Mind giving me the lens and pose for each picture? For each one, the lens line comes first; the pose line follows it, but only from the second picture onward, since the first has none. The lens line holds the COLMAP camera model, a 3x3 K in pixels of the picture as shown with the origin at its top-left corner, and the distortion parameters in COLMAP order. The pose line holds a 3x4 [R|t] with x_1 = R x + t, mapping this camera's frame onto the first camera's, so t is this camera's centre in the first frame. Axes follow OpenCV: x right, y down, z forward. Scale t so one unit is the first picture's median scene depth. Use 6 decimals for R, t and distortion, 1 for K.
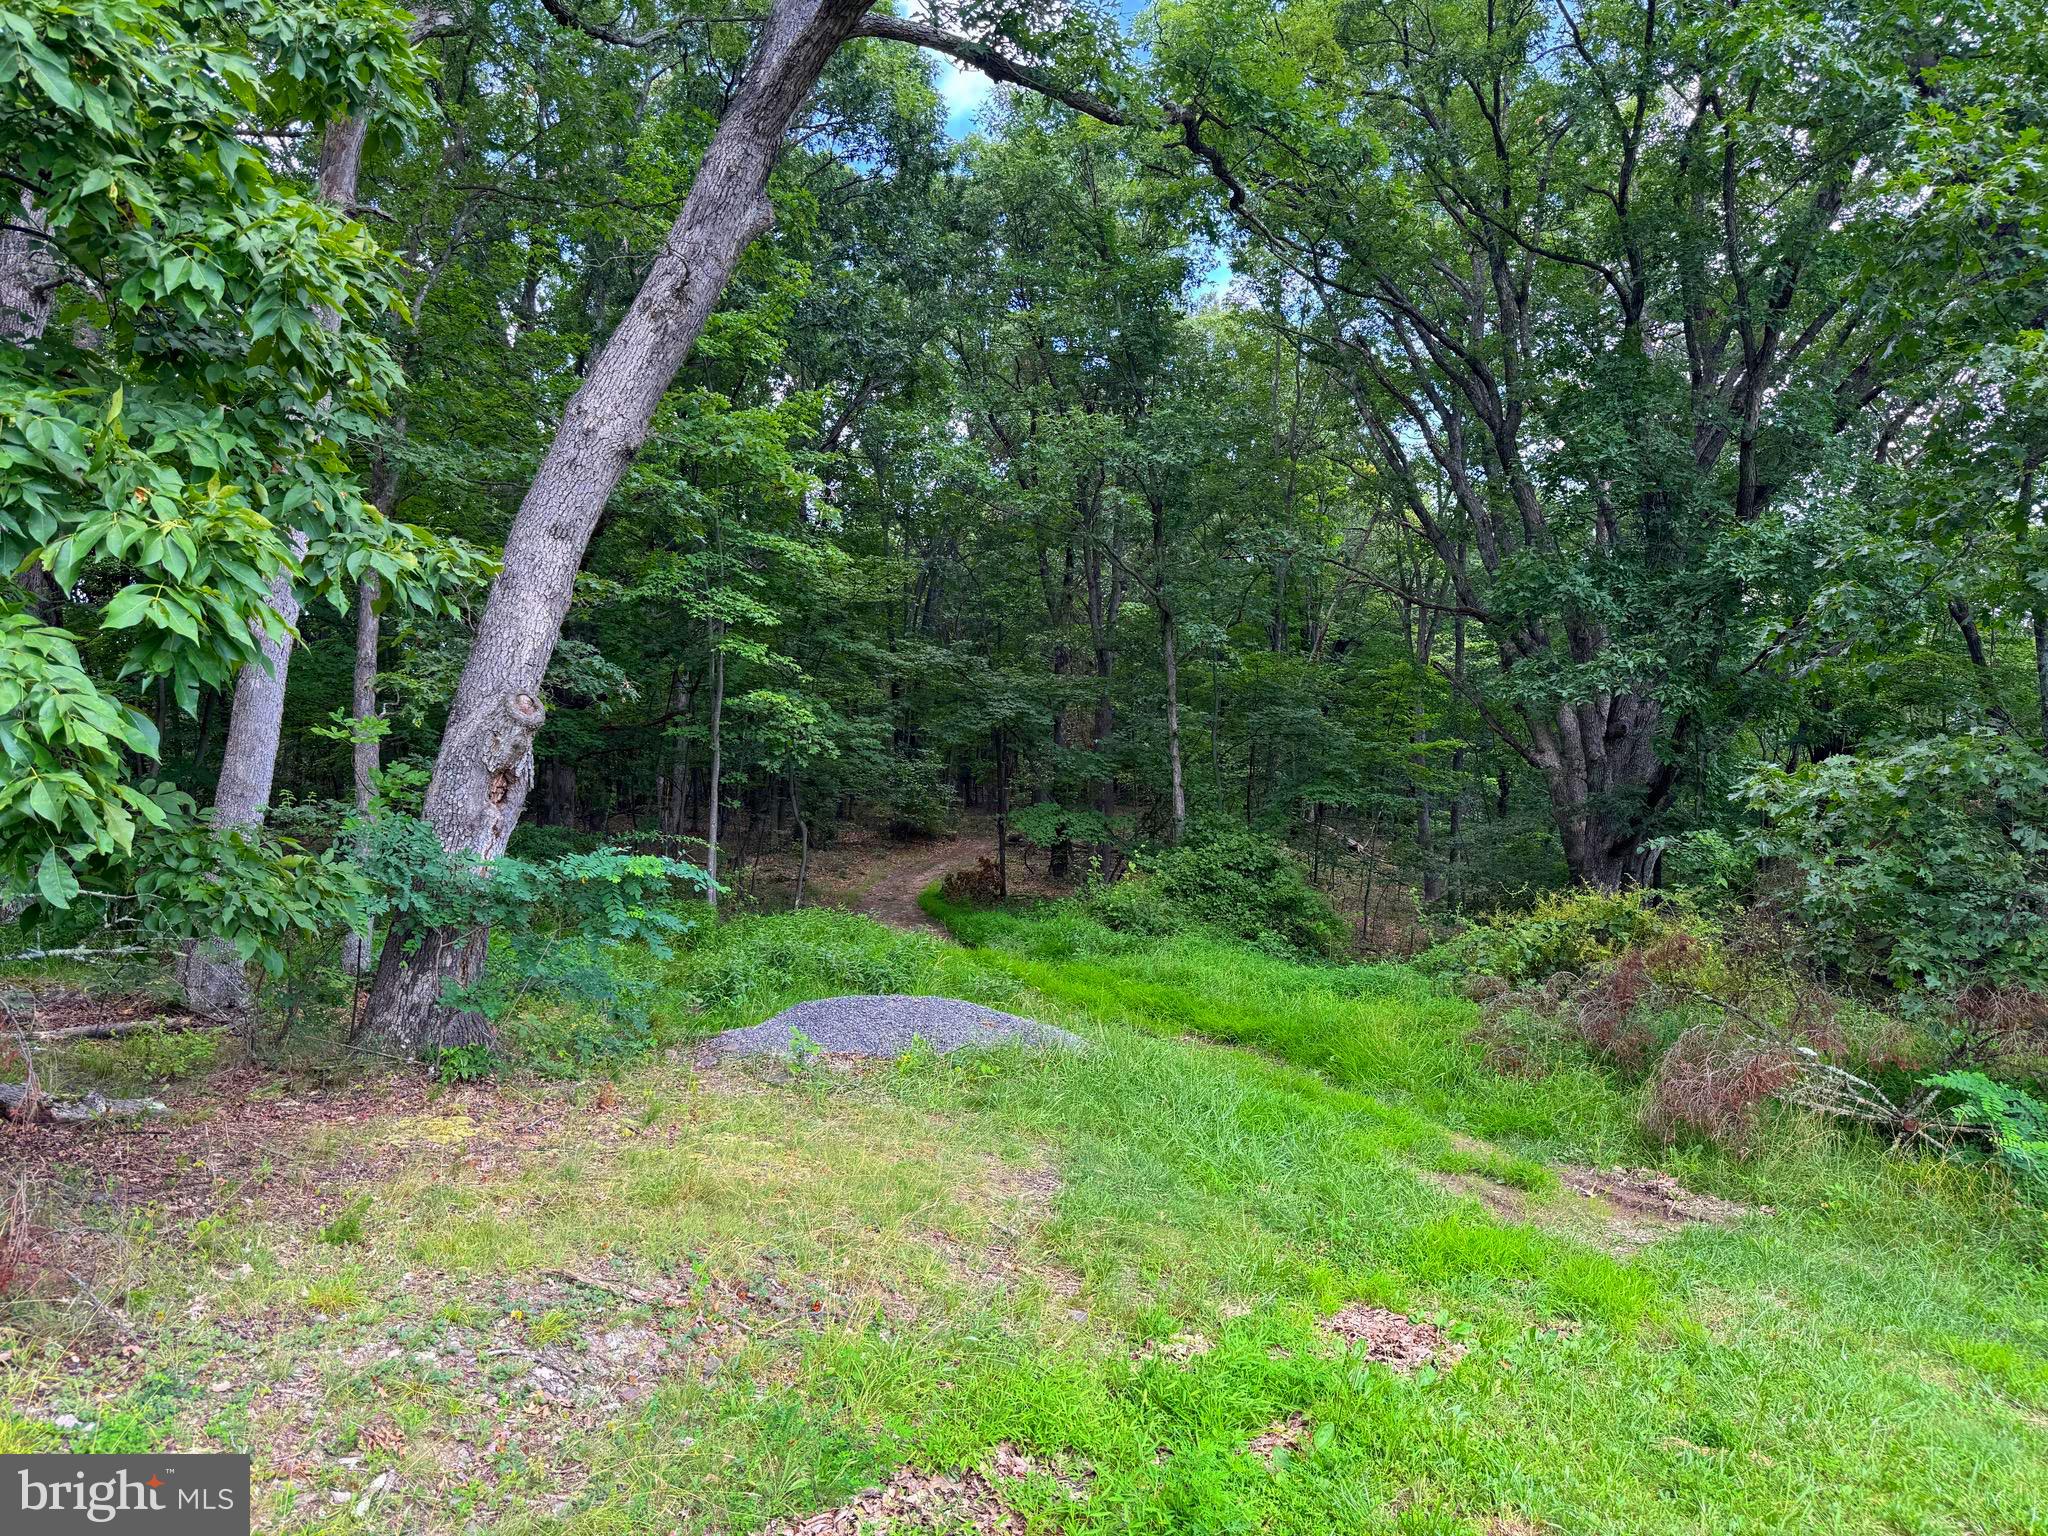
lens RADIAL K [[1425.6, 0, 1024.0], [0, 1425.6, 768.0], [0, 0, 1]] dist [0.127360, -0.206437]
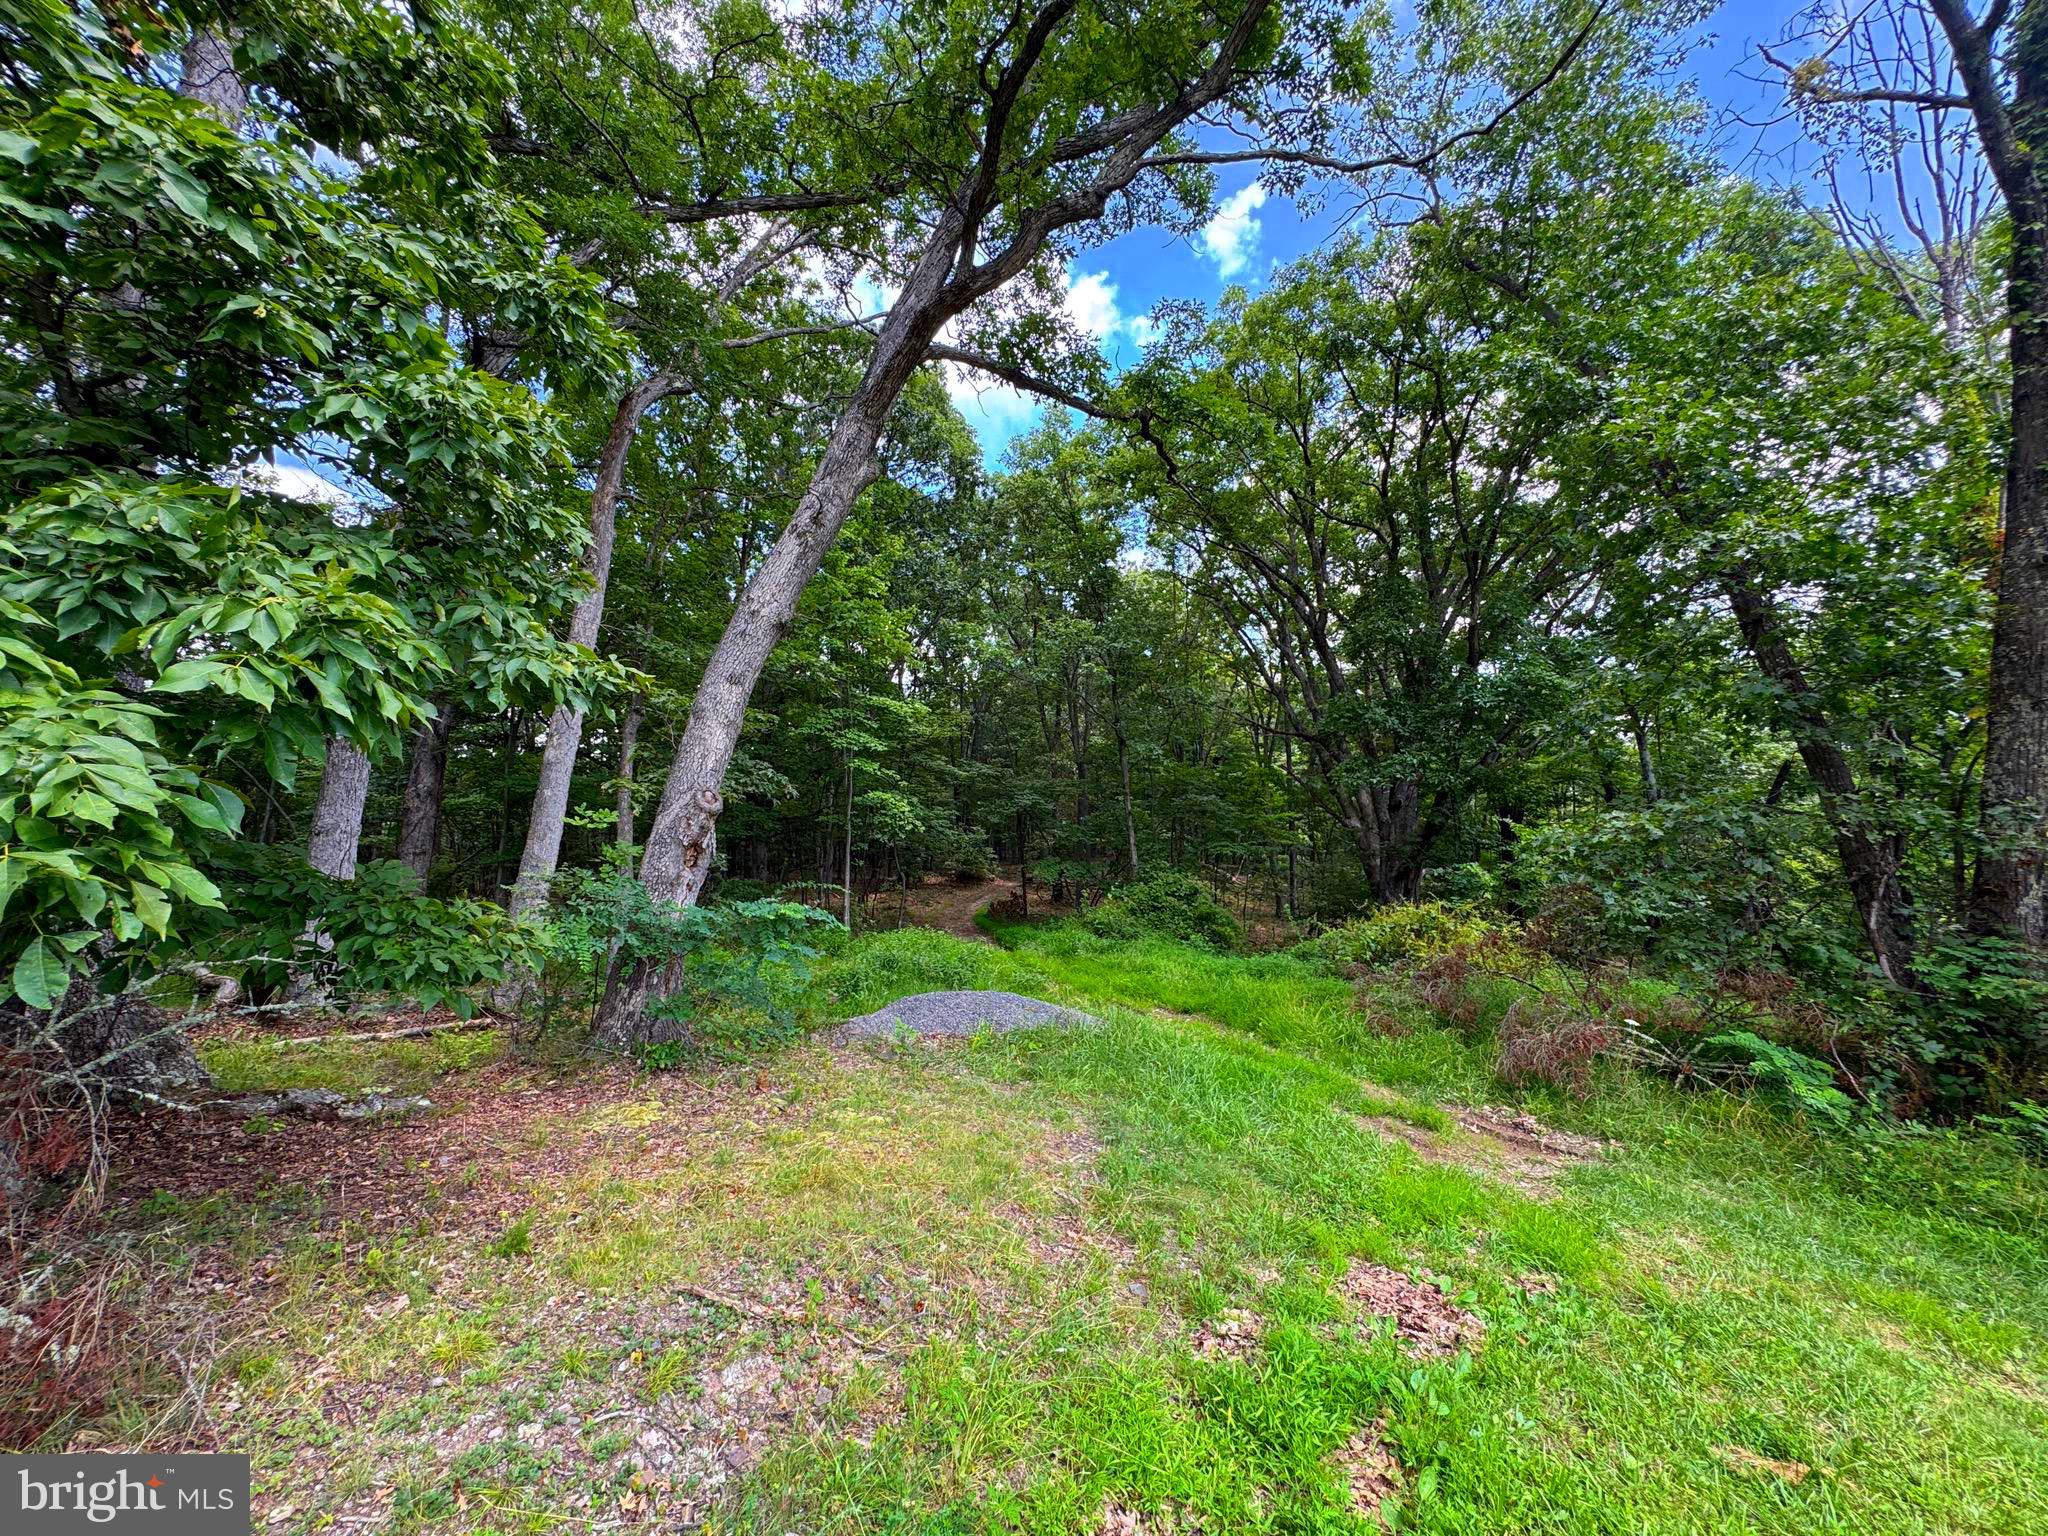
lens RADIAL K [[818.8, 0, 1022.3], [0, 818.8, 766.3], [0, 0, 1]] dist [-0.002583, 0.000557]
pose [[0.999598, -0.027457, -0.007115, -0.019885], [0.026736, 0.995857, -0.086910, 0.002917], [0.009471, 0.086684, 0.996191, 0.139830]]
